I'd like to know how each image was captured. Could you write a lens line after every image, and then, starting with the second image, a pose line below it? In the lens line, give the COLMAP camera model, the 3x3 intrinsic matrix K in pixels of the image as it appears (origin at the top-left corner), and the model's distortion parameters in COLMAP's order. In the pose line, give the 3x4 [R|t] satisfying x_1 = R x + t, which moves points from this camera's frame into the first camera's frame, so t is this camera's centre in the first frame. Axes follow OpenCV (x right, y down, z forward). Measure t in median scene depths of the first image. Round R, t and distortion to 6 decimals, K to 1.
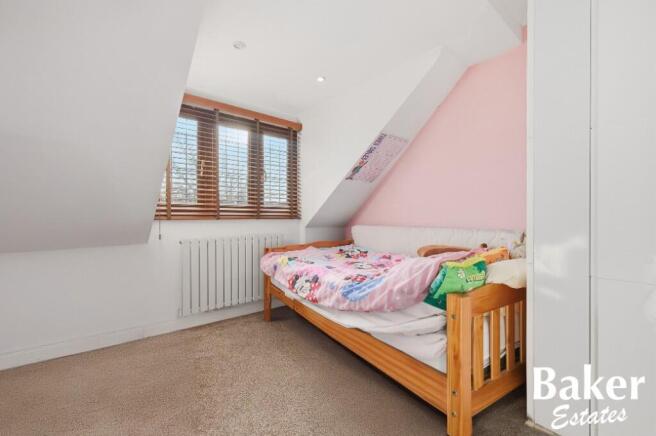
lens RADIAL K [[287.6, 0, 327.2], [0, 287.6, 216.3], [0, 0, 1]] dist [-0.002945, -0.000221]
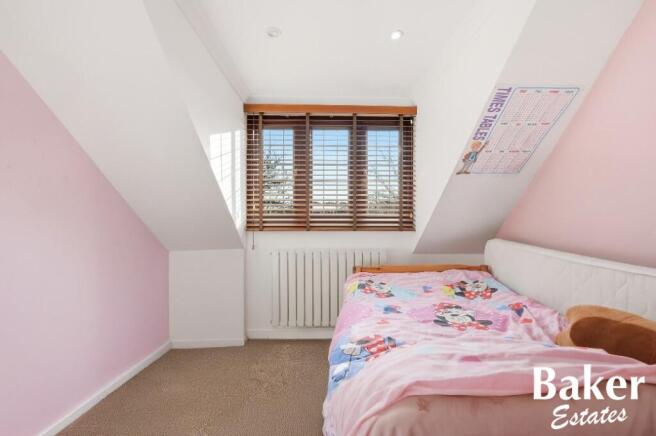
lens RADIAL K [[287.6, 0, 328.4], [0, 287.6, 220.3], [0, 0, 1]] dist [-0.002945, -0.000221]
pose [[0.775970, 0.003516, -0.630759, 0.253743], [-0.000776, 0.999989, 0.004619, -0.027326], [0.630769, -0.003095, 0.775965, 0.308285]]
